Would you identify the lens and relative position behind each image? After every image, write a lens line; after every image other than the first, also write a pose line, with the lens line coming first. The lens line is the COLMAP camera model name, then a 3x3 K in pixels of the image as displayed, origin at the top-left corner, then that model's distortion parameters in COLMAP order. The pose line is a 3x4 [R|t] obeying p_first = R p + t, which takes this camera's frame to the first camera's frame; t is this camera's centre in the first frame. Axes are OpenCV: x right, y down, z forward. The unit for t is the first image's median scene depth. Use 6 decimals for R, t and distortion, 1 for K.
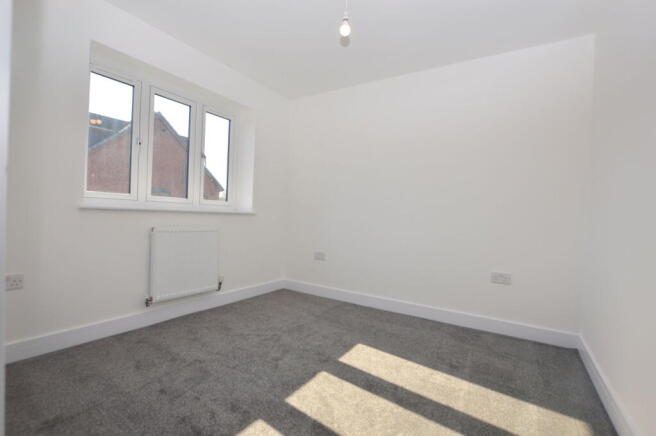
lens RADIAL K [[297.6, 0, 333.9], [0, 297.6, 221.1], [0, 0, 1]] dist [-0.021519, 0.000179]
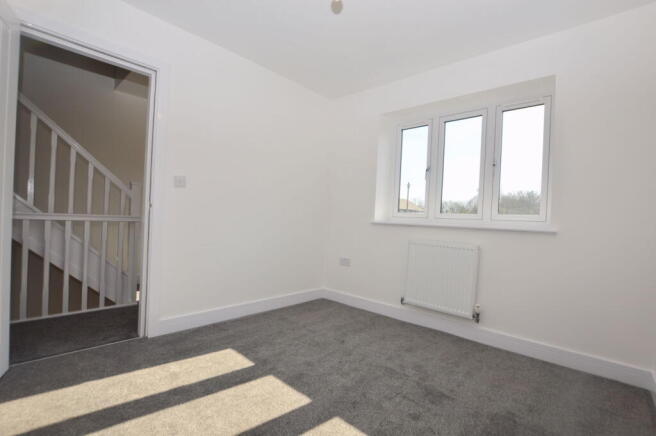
lens RADIAL K [[297.6, 0, 333.9], [0, 297.6, 221.1], [0, 0, 1]] dist [-0.021519, 0.000179]
pose [[-0.187749, -0.049008, -0.980994, 0.548792], [-0.072202, 0.996741, -0.035976, 0.011857], [0.979560, 0.064075, -0.190676, 0.807494]]
